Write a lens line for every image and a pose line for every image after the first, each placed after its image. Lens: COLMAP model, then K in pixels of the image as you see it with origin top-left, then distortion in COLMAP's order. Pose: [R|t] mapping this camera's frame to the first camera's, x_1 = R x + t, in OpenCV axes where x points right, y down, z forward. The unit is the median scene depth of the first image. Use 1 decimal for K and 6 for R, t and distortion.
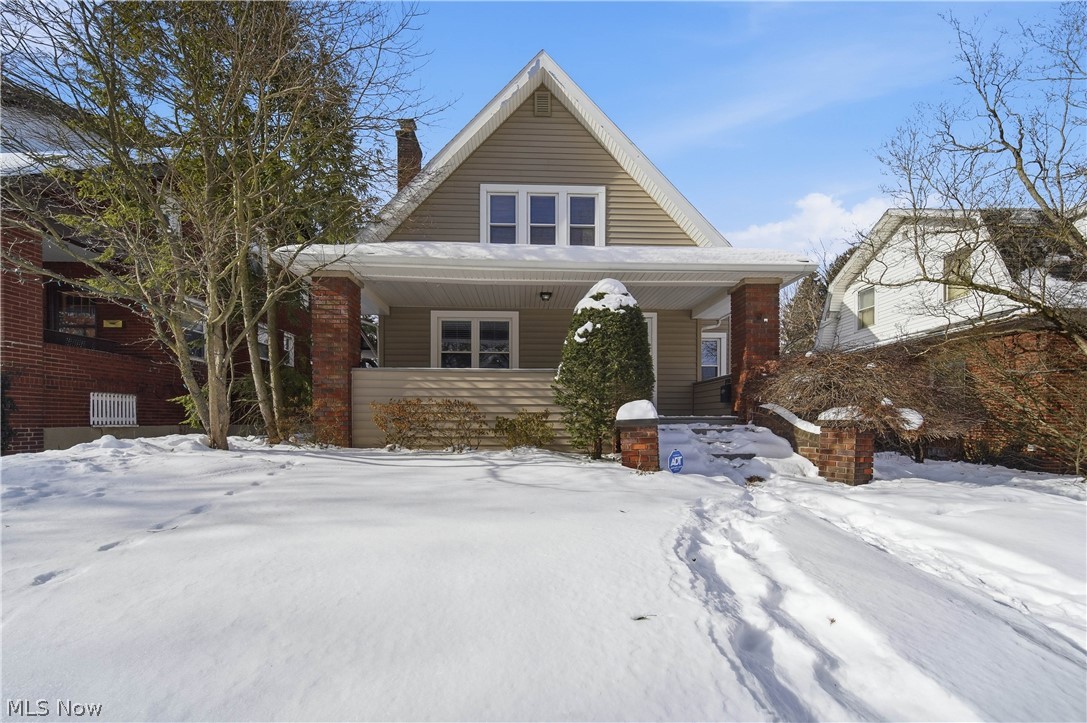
lens RADIAL K [[426.0, 0, 543.2], [0, 426.0, 422.7], [0, 0, 1]] dist [-0.000506, -0.000137]
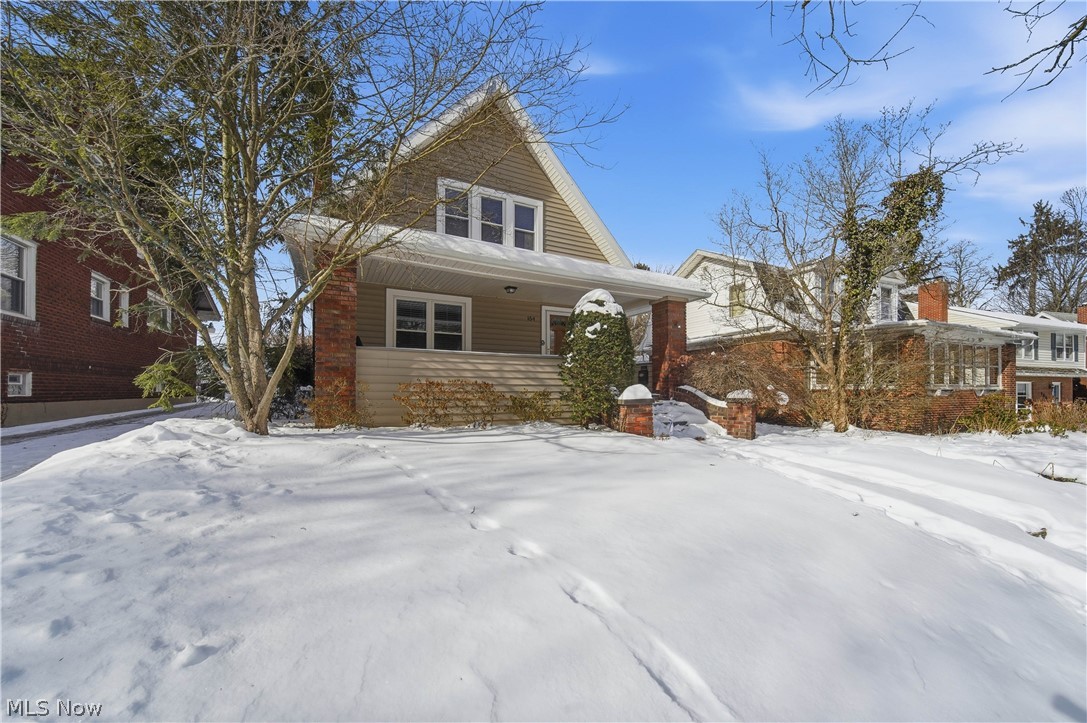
lens RADIAL K [[394.2, 0, 542.3], [0, 394.2, 385.9], [0, 0, 1]] dist [-0.000825, -0.000097]
pose [[0.910207, 0.006287, 0.414105, -0.432948], [0.000067, 0.999883, -0.015328, -0.022690], [-0.414153, 0.013980, 0.910100, -0.007988]]
